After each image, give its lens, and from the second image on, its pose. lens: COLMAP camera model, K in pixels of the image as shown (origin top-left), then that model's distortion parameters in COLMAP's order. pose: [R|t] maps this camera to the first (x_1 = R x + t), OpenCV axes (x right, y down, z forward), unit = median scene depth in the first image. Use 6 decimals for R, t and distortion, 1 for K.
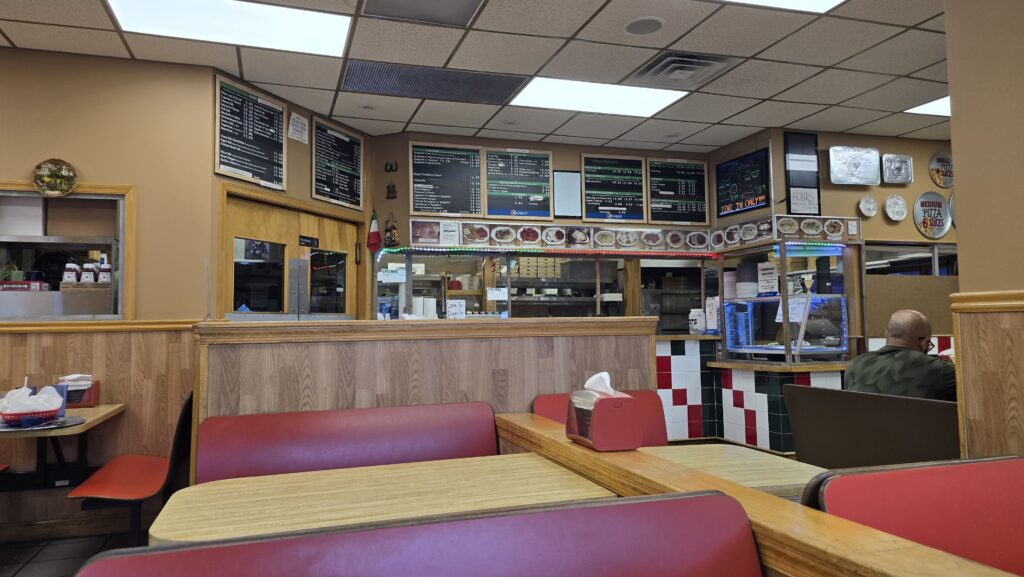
lens RADIAL K [[673.0, 0, 497.3], [0, 673.0, 285.9], [0, 0, 1]] dist [0.101777, -0.103359]
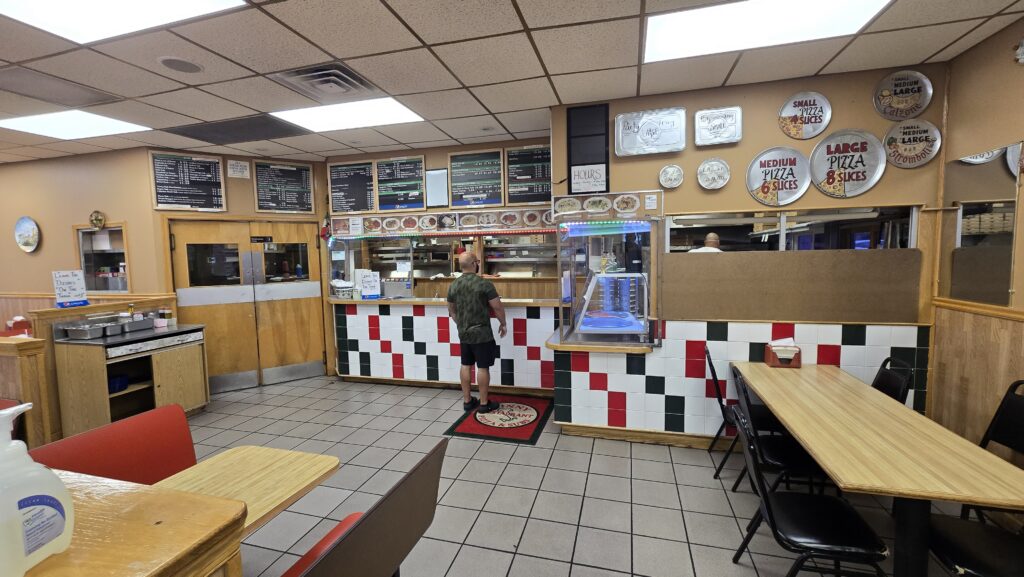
lens RADIAL K [[412.2, 0, 512.0], [0, 412.2, 288.5], [0, 0, 1]] dist [-0.003564, -0.000137]
pose [[0.842787, 0.042565, -0.536561, 0.661135], [0.039666, 0.989246, 0.140781, -0.055017], [0.536783, -0.139932, 0.832035, 0.421879]]
